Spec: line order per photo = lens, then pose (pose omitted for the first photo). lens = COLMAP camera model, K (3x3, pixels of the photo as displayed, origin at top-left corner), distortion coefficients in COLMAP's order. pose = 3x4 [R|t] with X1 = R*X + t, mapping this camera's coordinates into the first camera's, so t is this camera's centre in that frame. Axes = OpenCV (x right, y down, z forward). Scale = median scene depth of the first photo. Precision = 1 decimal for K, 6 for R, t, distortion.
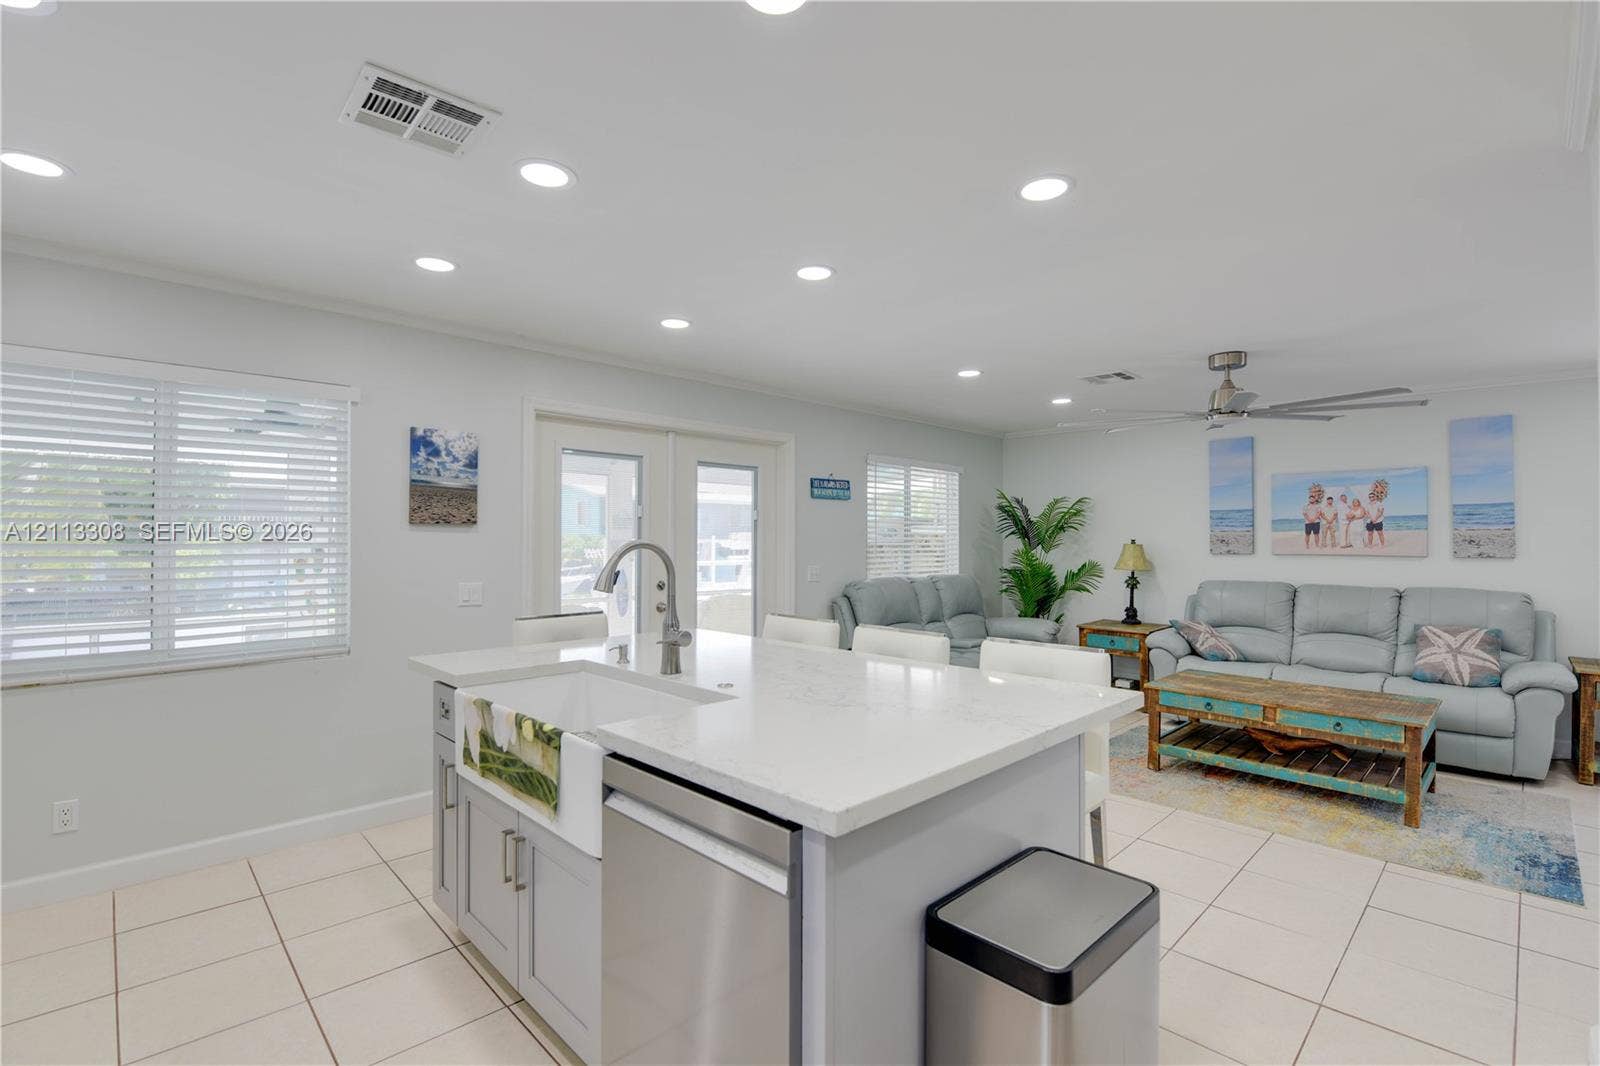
lens RADIAL K [[701.9, 0, 807.5], [0, 701.9, 544.5], [0, 0, 1]] dist [-0.004005, -0.008114]
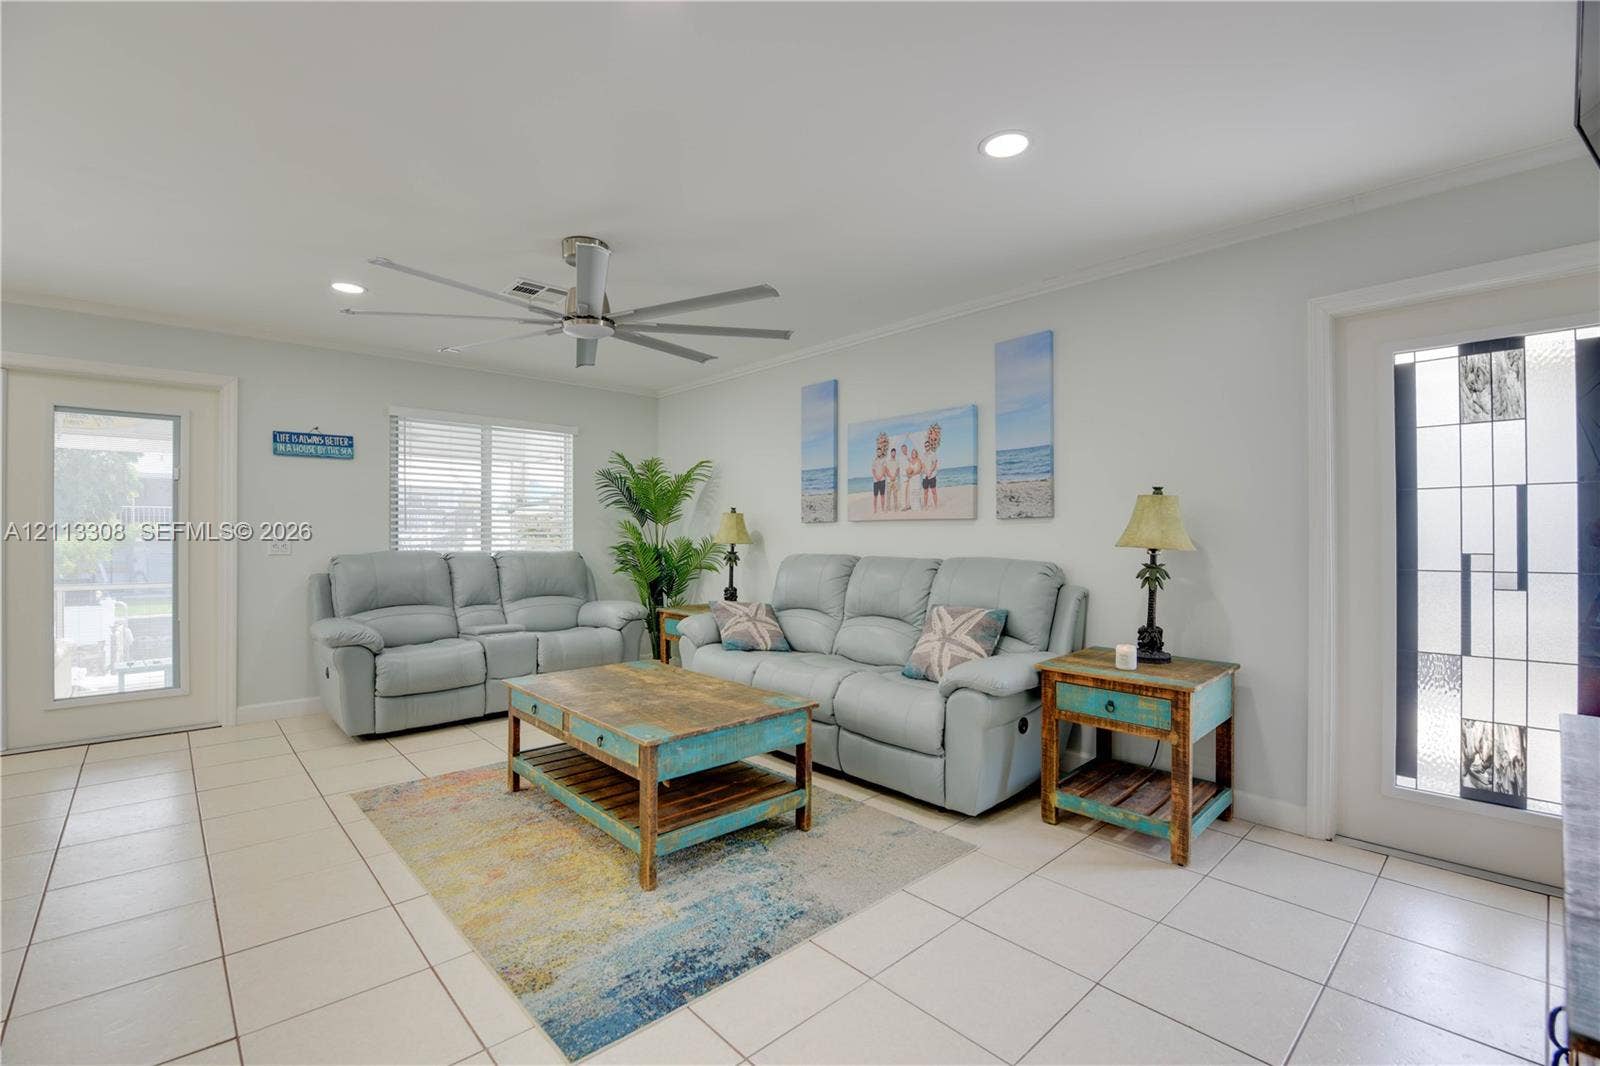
lens RADIAL K [[701.9, 0, 789.5], [0, 701.9, 528.4], [0, 0, 1]] dist [-0.004005, -0.008114]
pose [[0.999588, -0.003579, -0.028467, 0.671581], [0.003176, 0.999894, -0.014181, 0.036942], [0.028515, 0.014085, 0.999494, 0.192909]]
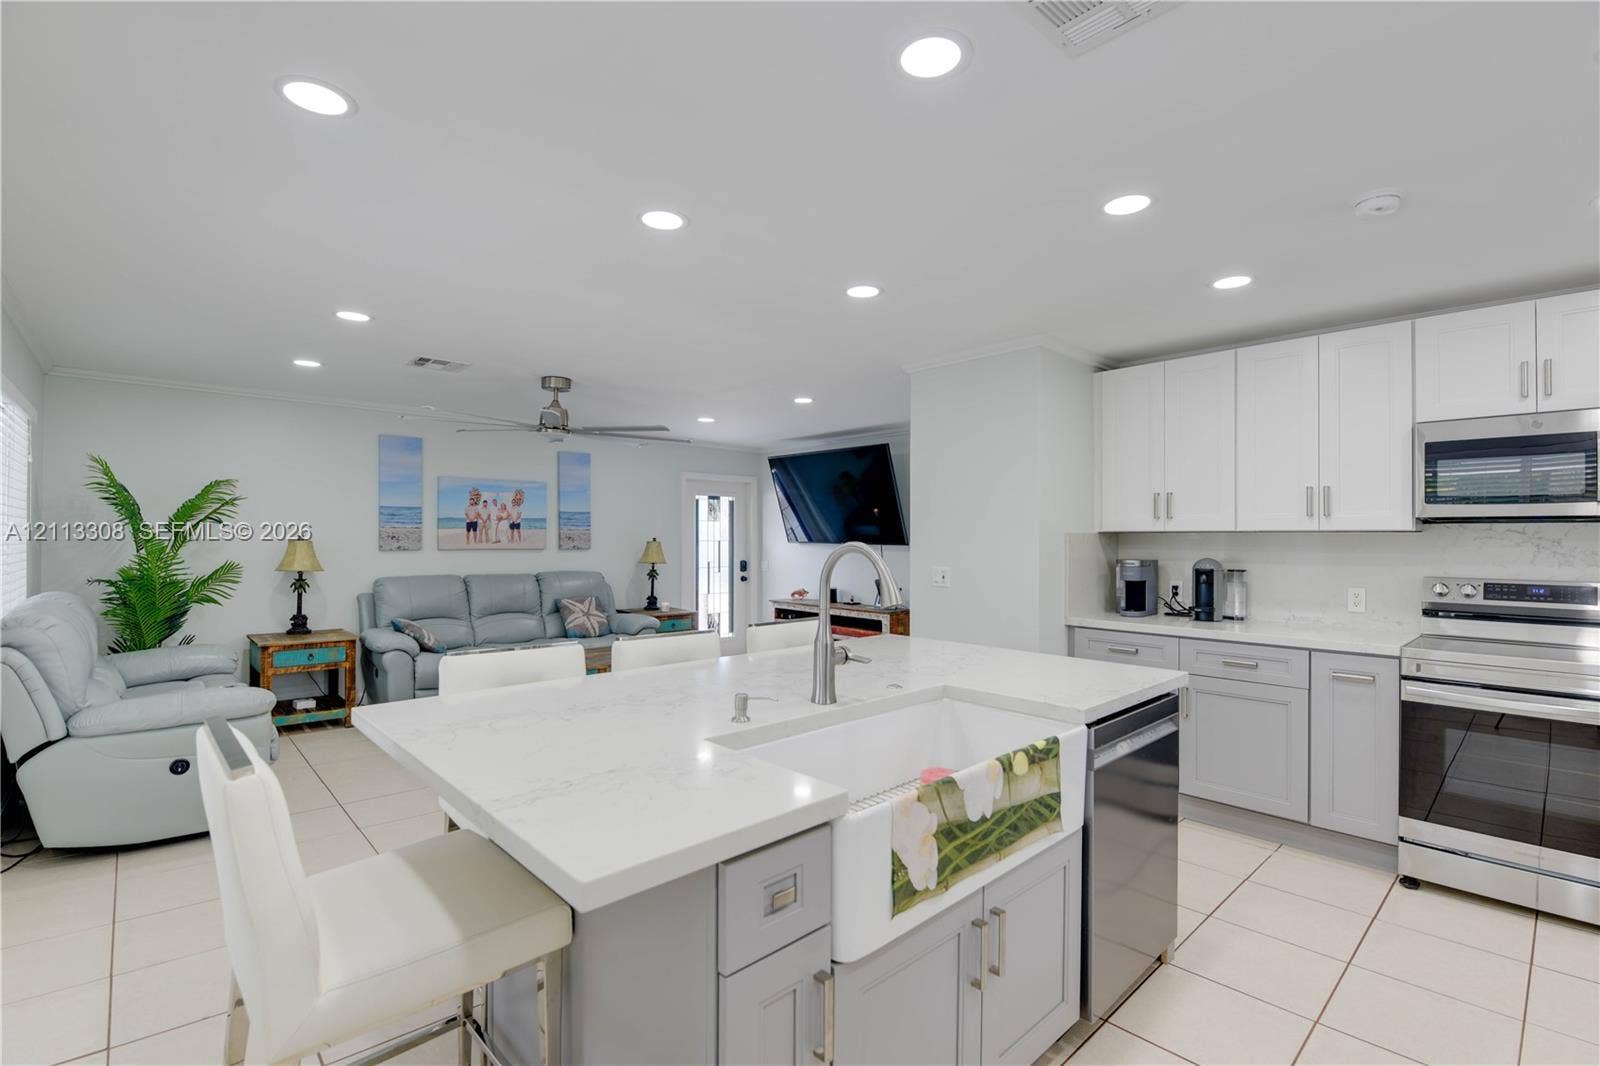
lens RADIAL K [[701.9, 0, 801.2], [0, 701.9, 523.8], [0, 0, 1]] dist [-0.004005, -0.008114]
pose [[0.023717, 0.020659, 0.999505, -0.441671], [0.000333, 0.999786, -0.020673, -0.003484], [-0.999719, 0.000823, 0.023705, 0.449025]]
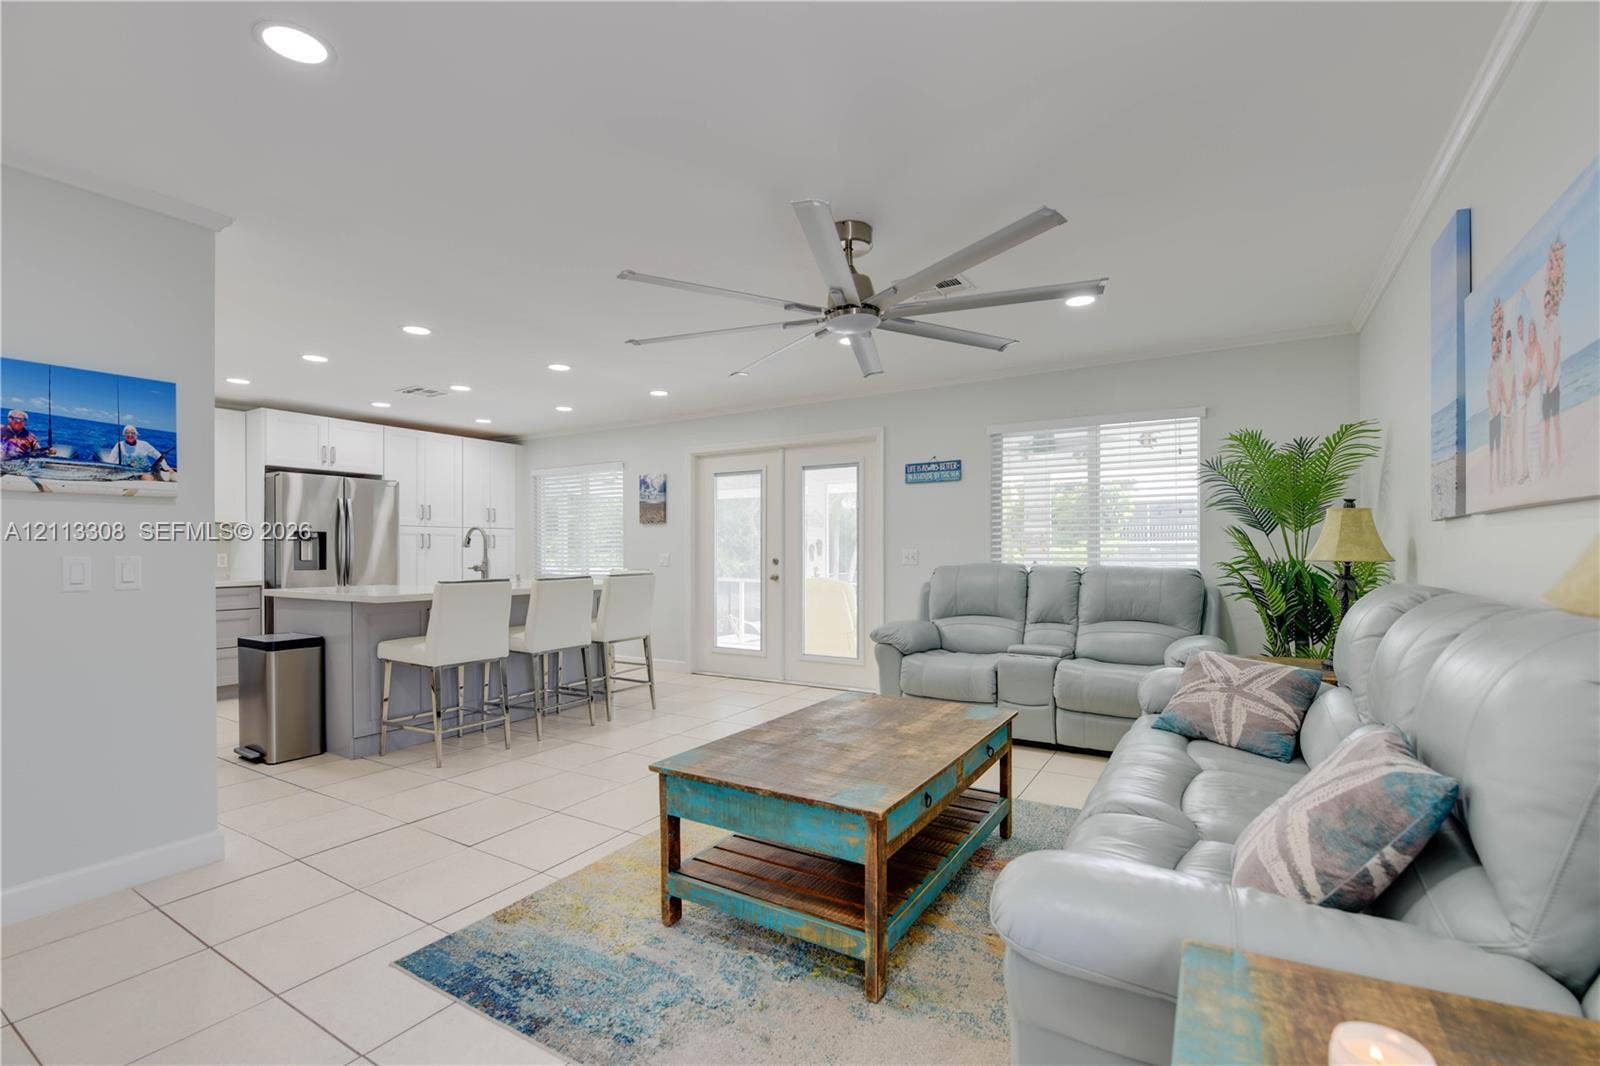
lens RADIAL K [[701.9, 0, 810.2], [0, 701.9, 546.1], [0, 0, 1]] dist [-0.004005, -0.008114]
pose [[0.261160, -0.009400, -0.965250, 1.005210], [-0.000048, 0.999952, -0.009751, 0.037266], [0.965295, 0.002593, 0.261147, 0.619456]]
